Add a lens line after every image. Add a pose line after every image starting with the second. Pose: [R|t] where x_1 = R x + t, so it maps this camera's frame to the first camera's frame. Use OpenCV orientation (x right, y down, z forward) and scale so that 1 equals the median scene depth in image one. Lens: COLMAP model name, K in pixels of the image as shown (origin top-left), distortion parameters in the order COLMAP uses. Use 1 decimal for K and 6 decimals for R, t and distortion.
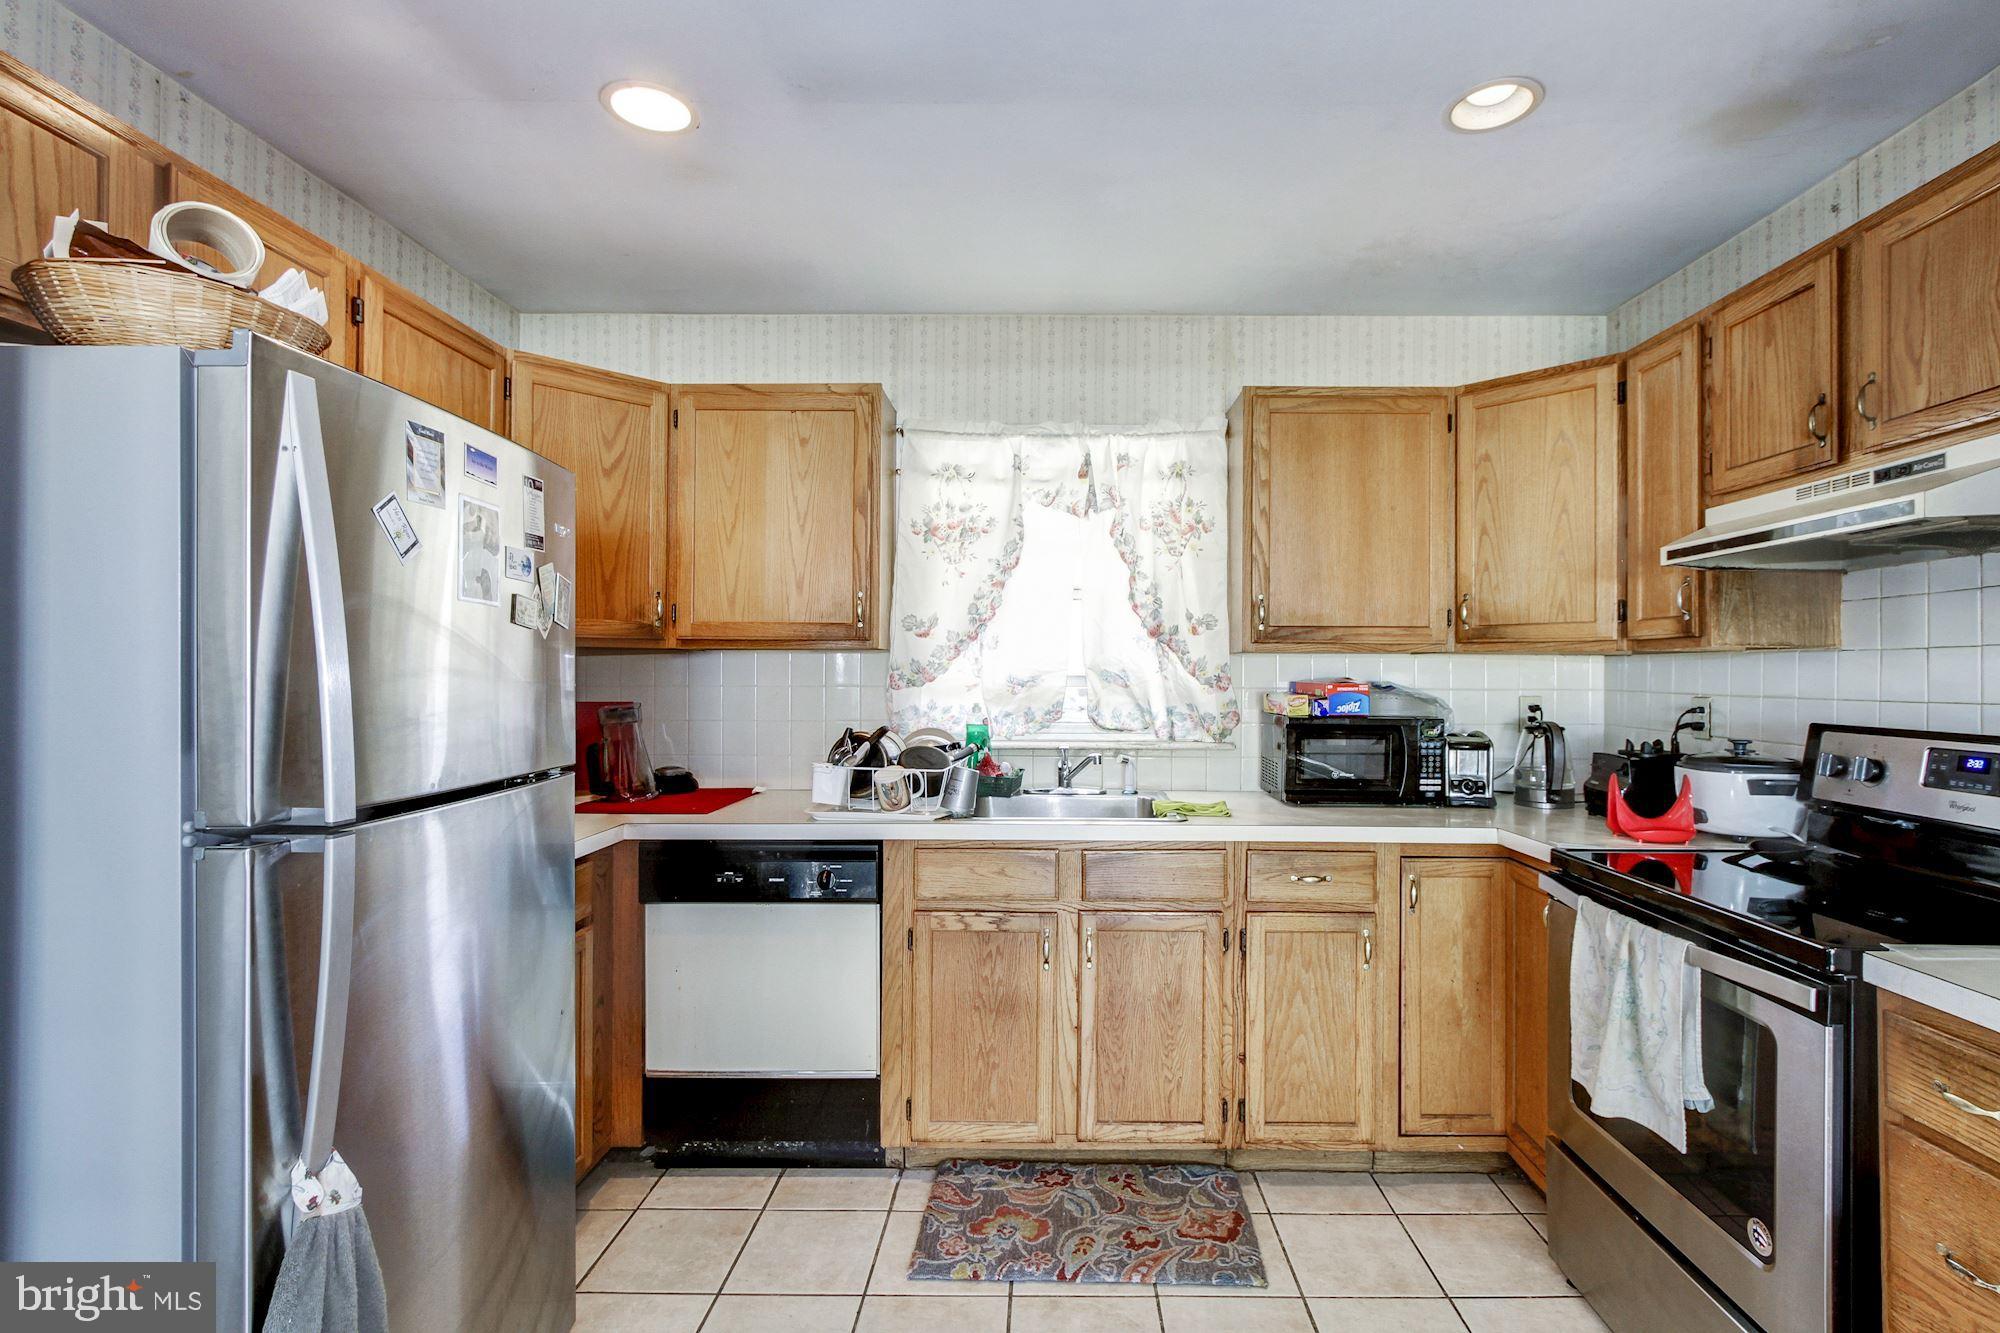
lens RADIAL K [[1010.8, 0, 1010.9], [0, 1010.8, 666.9], [0, 0, 1]] dist [-0.011162, 0.000414]
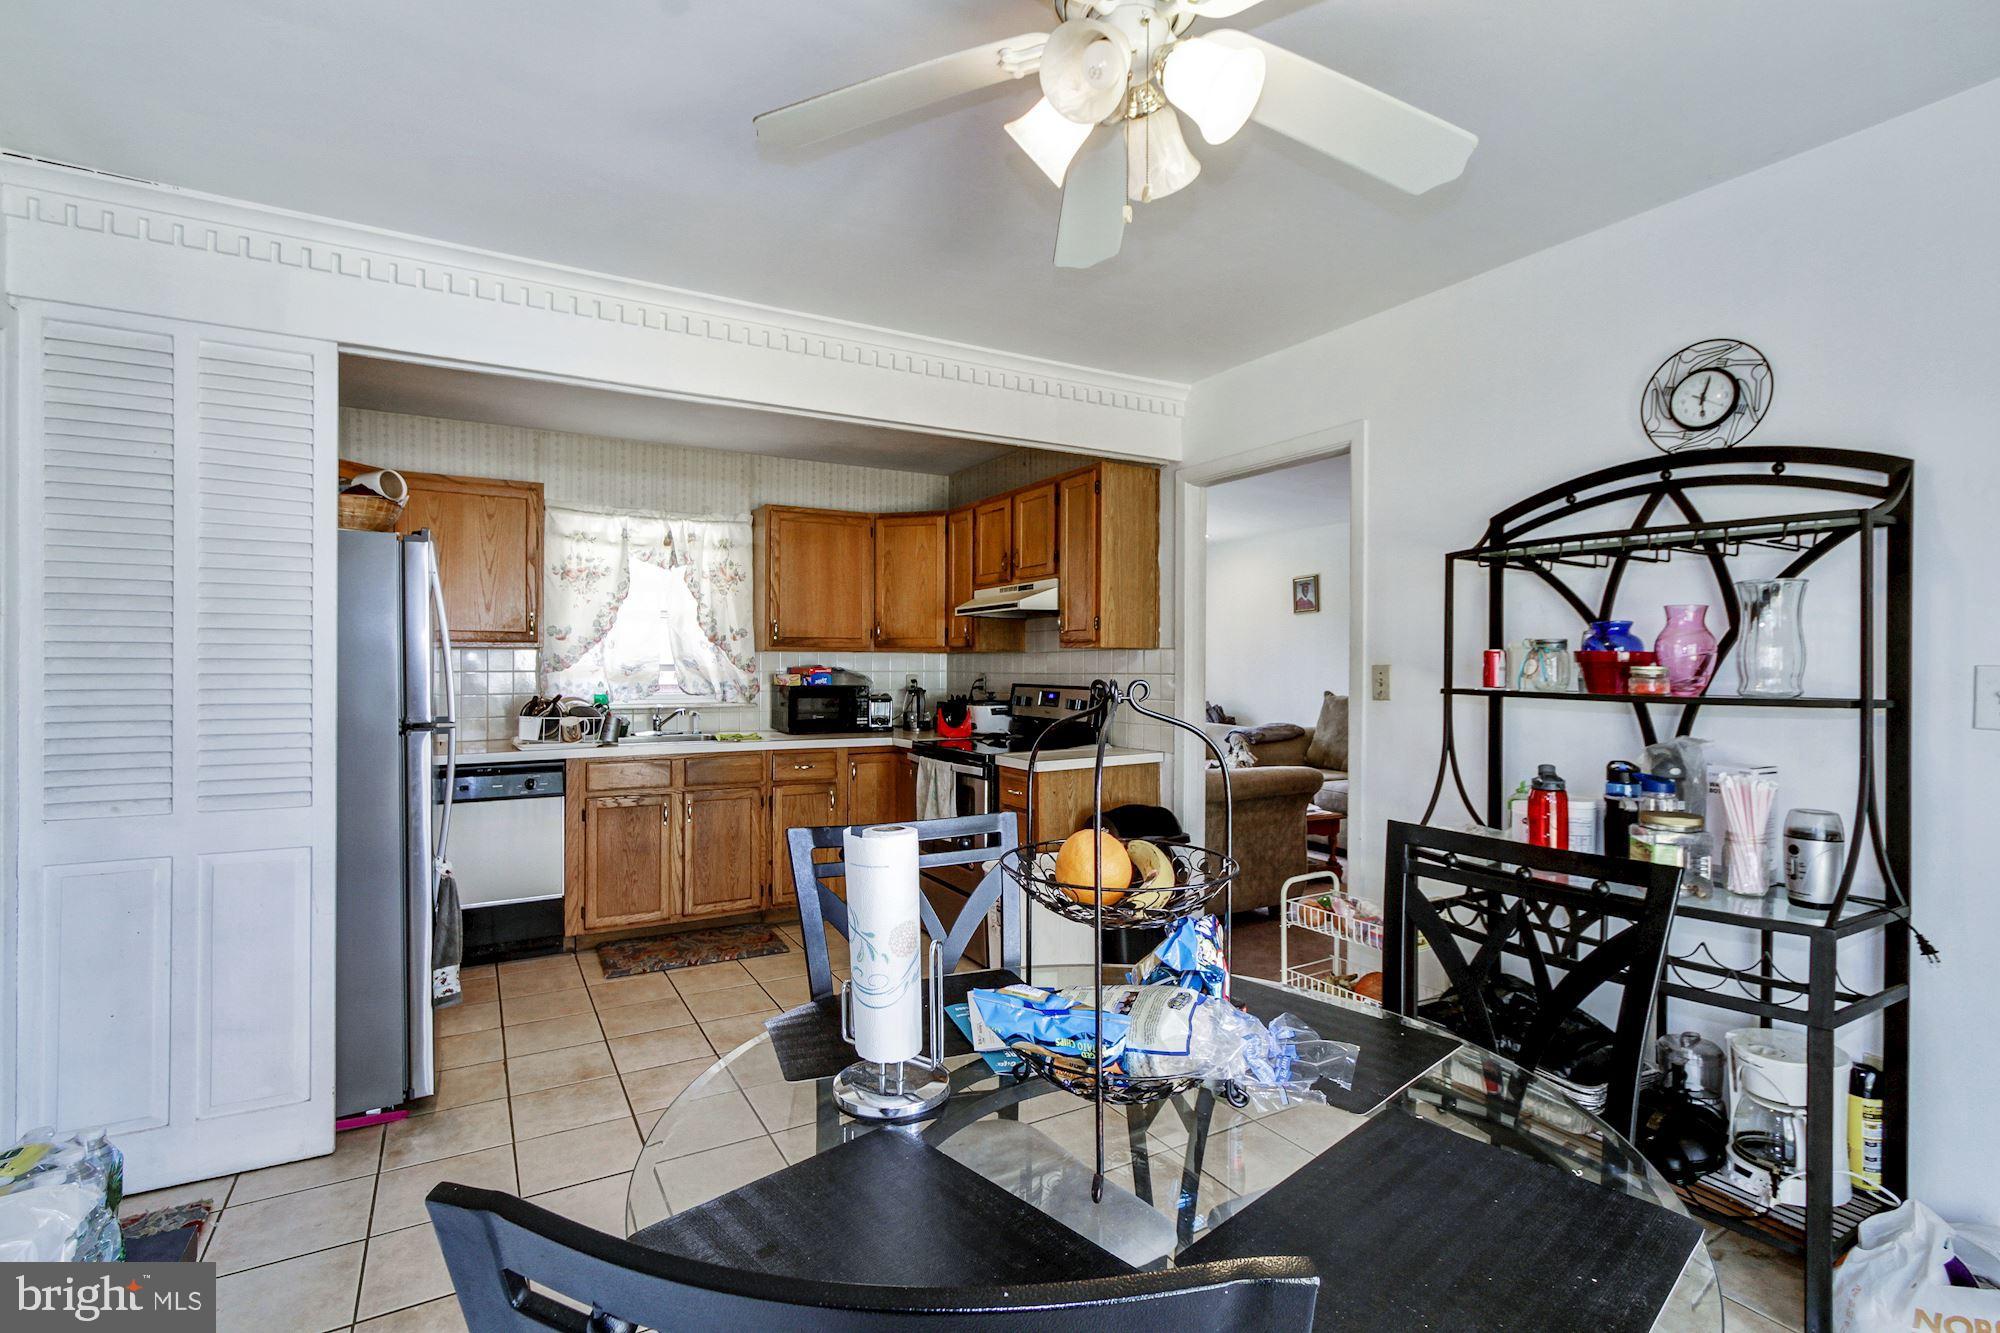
lens RADIAL K [[918.7, 0, 1002.3], [0, 918.7, 663.1], [0, 0, 1]] dist [-0.003471, 0.000921]
pose [[0.855455, -0.001586, 0.517875, -0.258185], [-0.002487, 0.999971, 0.007169, -0.006036], [-0.517871, -0.007420, 0.855426, -0.626319]]
